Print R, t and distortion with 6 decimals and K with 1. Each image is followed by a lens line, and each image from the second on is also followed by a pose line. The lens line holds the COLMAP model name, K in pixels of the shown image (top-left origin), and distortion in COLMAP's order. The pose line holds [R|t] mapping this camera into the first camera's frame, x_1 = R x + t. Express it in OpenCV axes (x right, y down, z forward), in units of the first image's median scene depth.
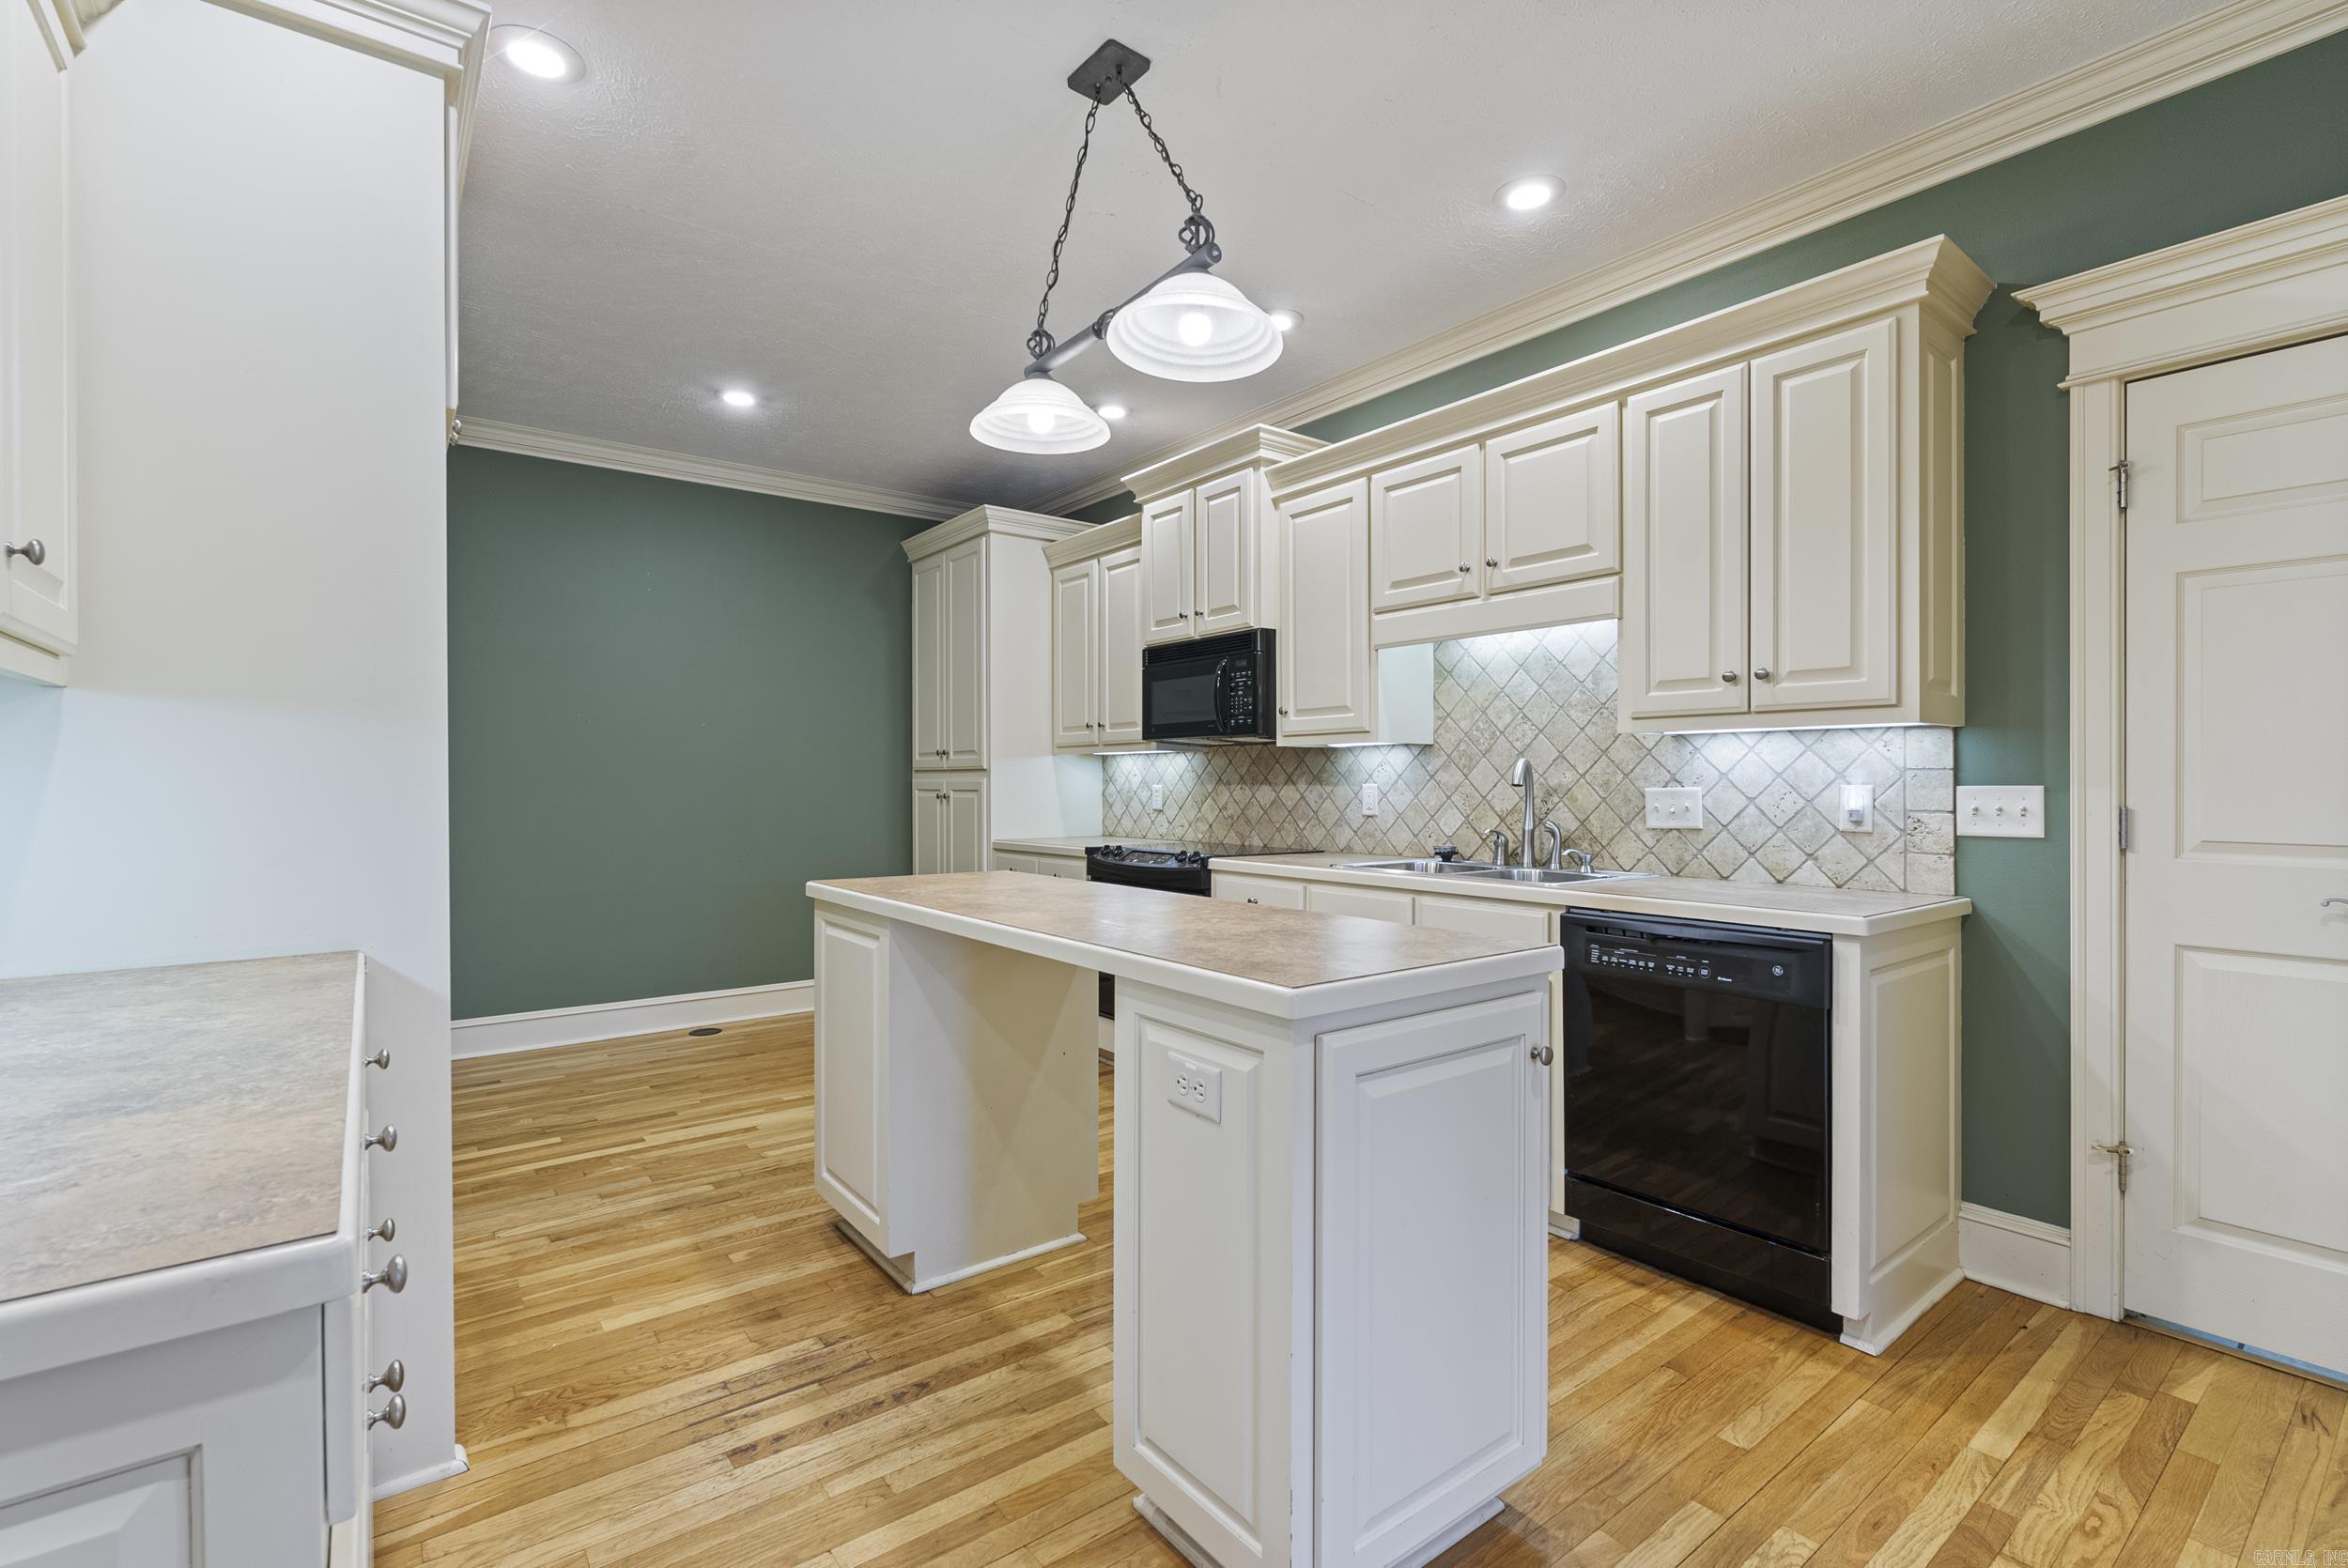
lens RADIAL K [[1041.0, 0, 1179.2], [0, 1041.0, 785.1], [0, 0, 1]] dist [-0.007980, 0.001157]
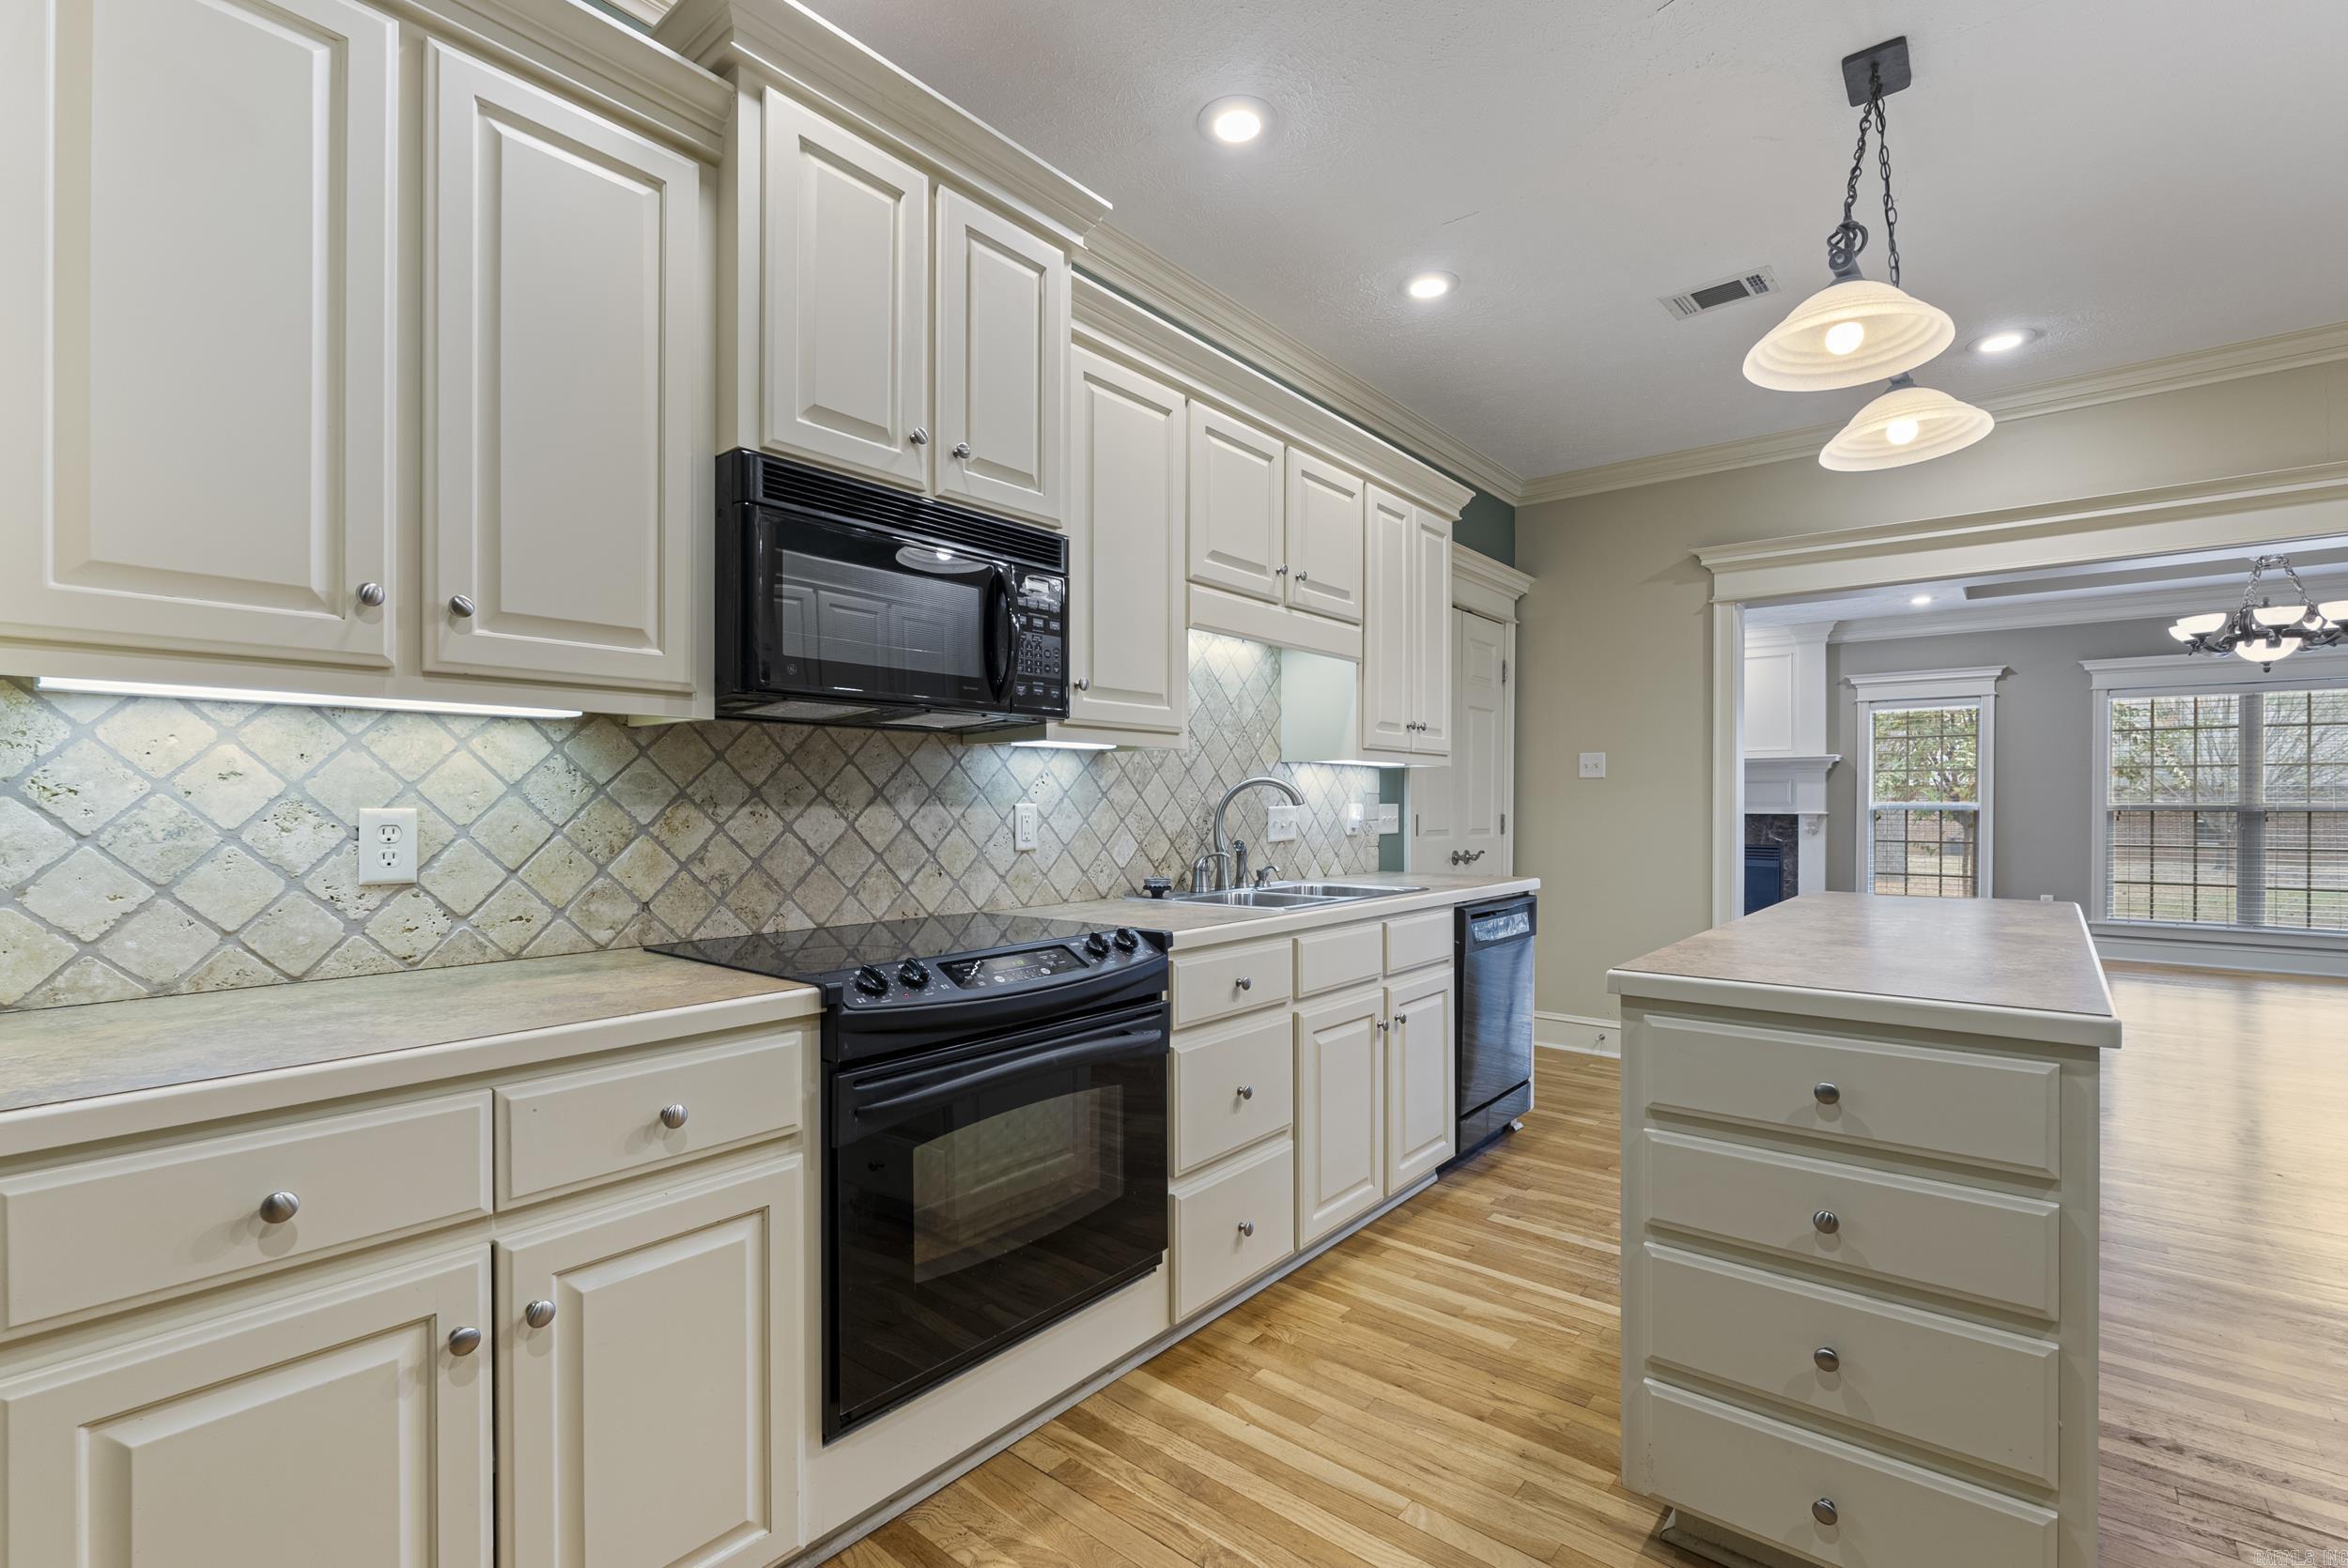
lens RADIAL K [[1041.0, 0, 1174.9], [0, 1041.0, 806.4], [0, 0, 1]] dist [-0.007980, 0.001157]
pose [[-0.214223, -0.003279, 0.976779, -0.607563], [0.002477, 0.999989, 0.003900, -0.002101], [-0.976782, 0.003255, -0.214212, 1.280231]]
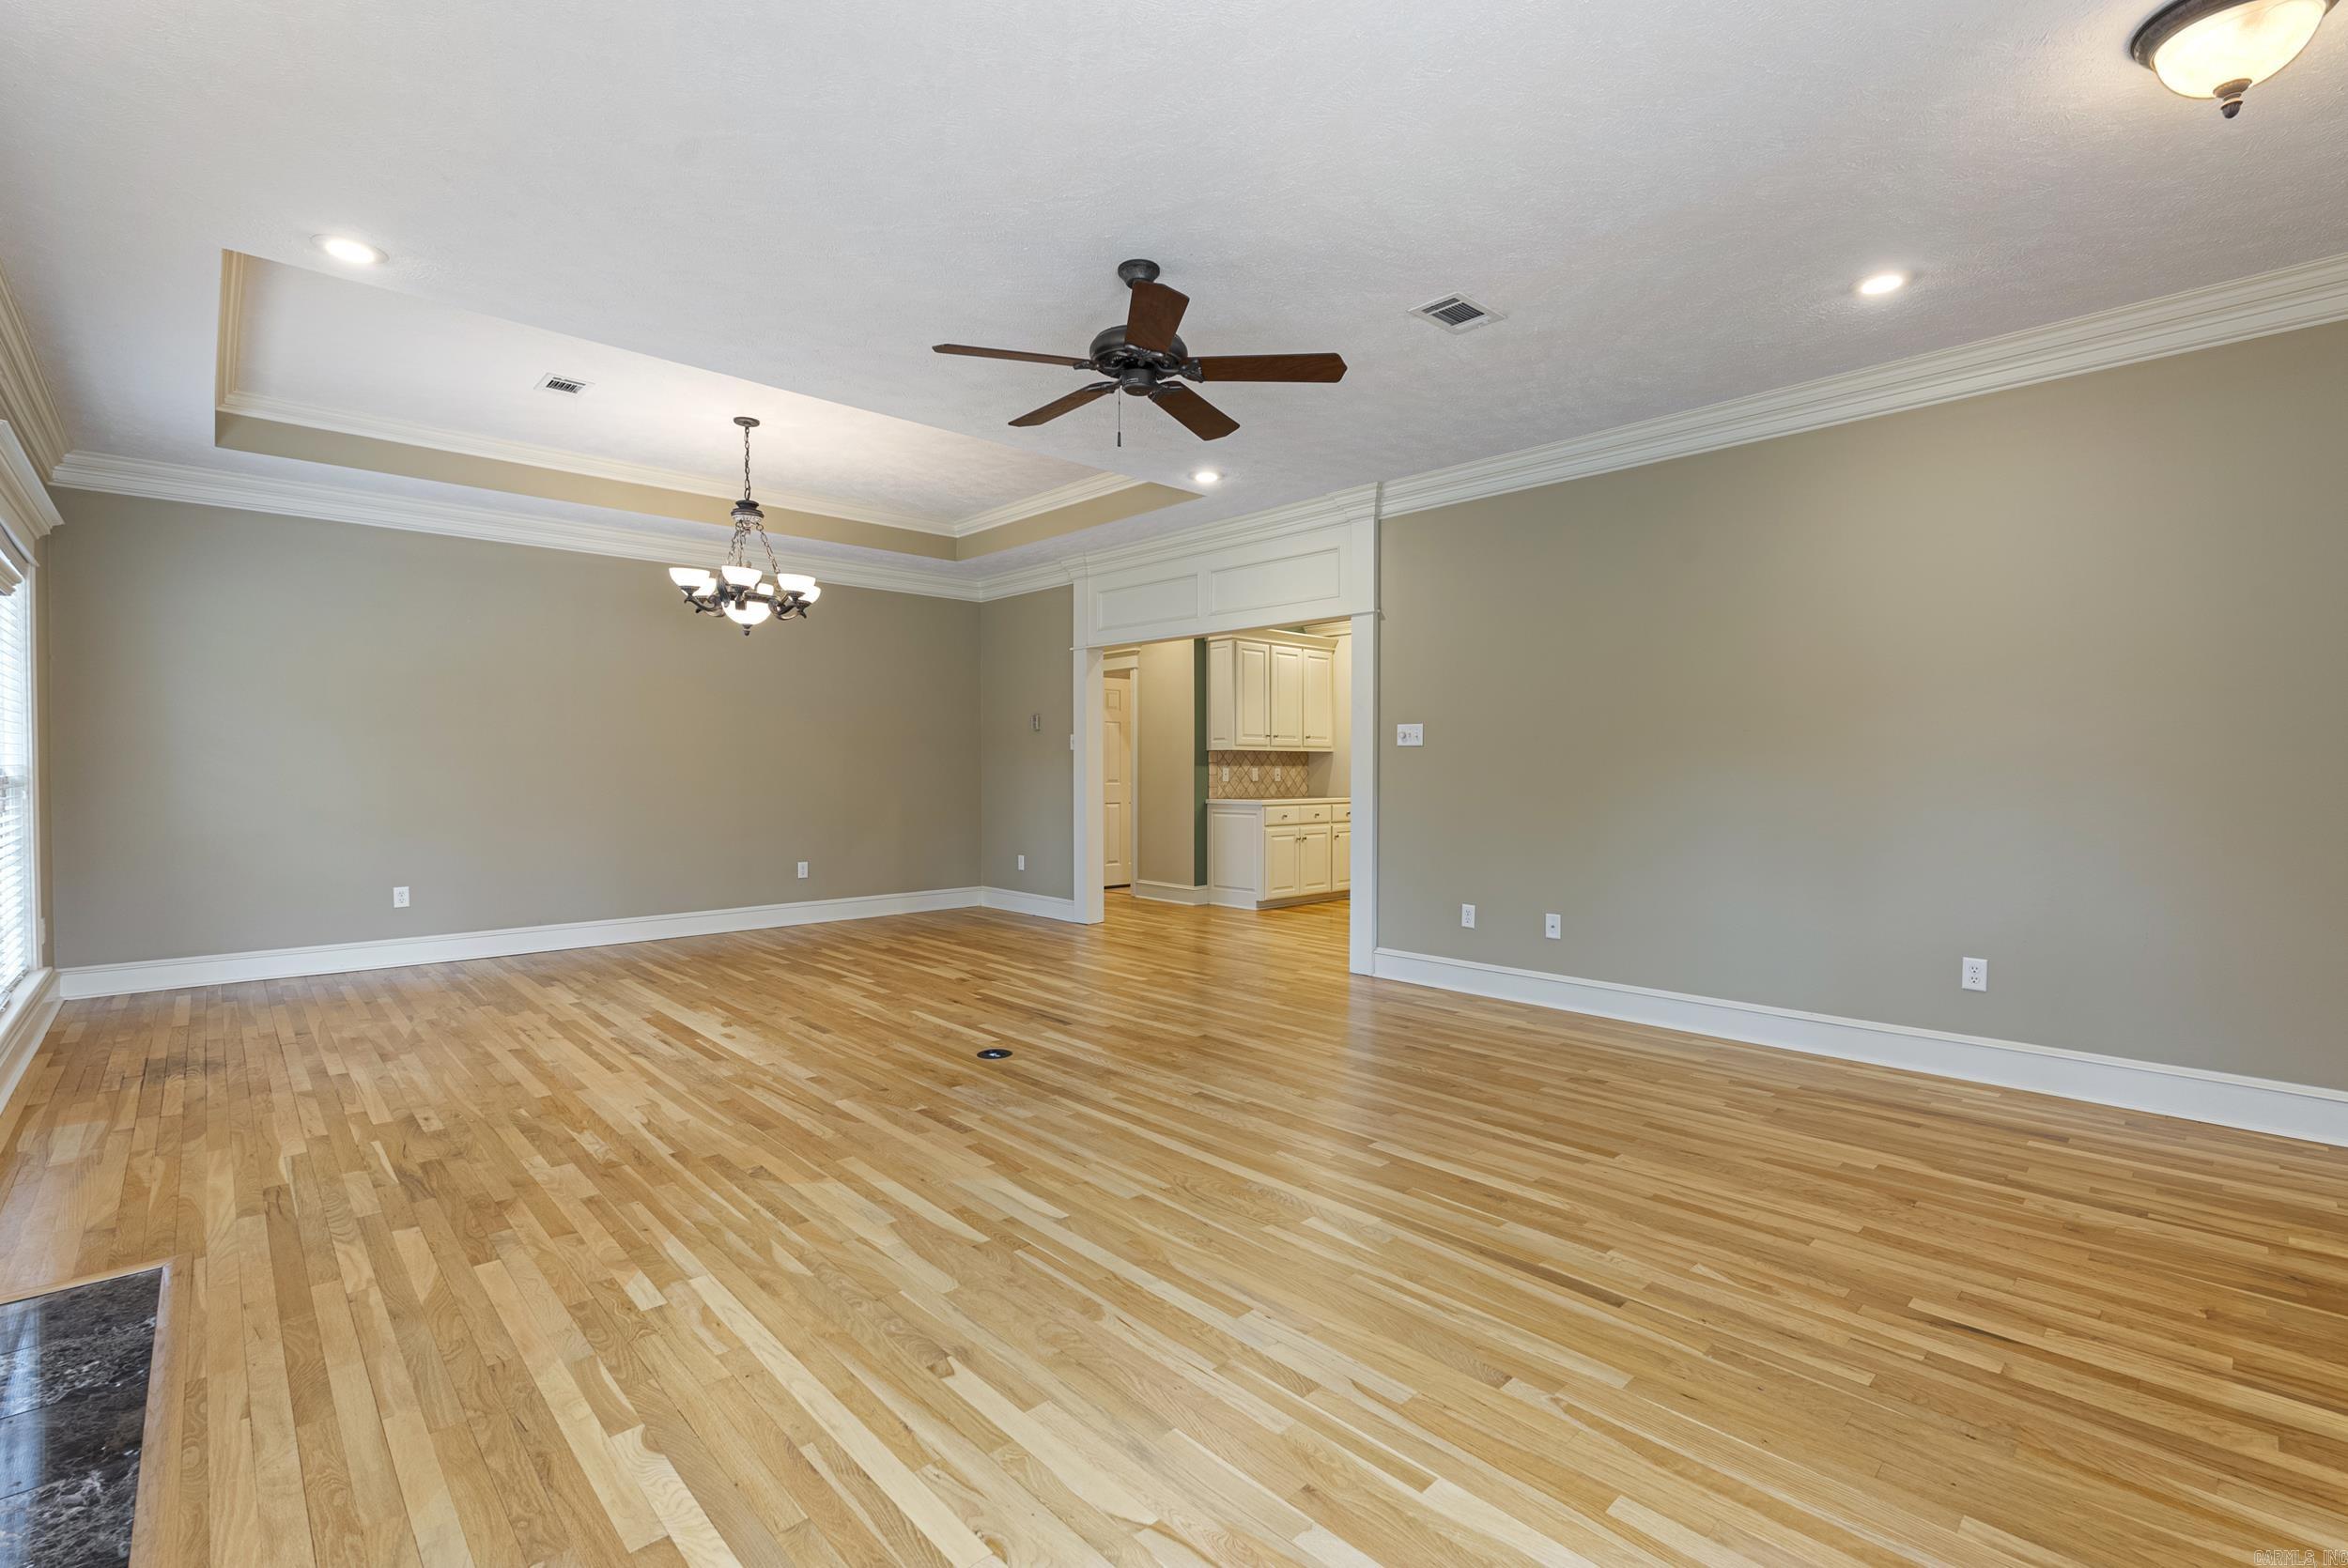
lens RADIAL K [[1041.0, 0, 1171.9], [0, 1041.0, 785.5], [0, 0, 1]] dist [-0.007980, 0.001157]
pose [[0.086917, 0.020437, -0.996006, 2.405038], [-0.007569, 0.999774, 0.019854, -0.000440], [0.996187, 0.005813, 0.087052, -0.265031]]
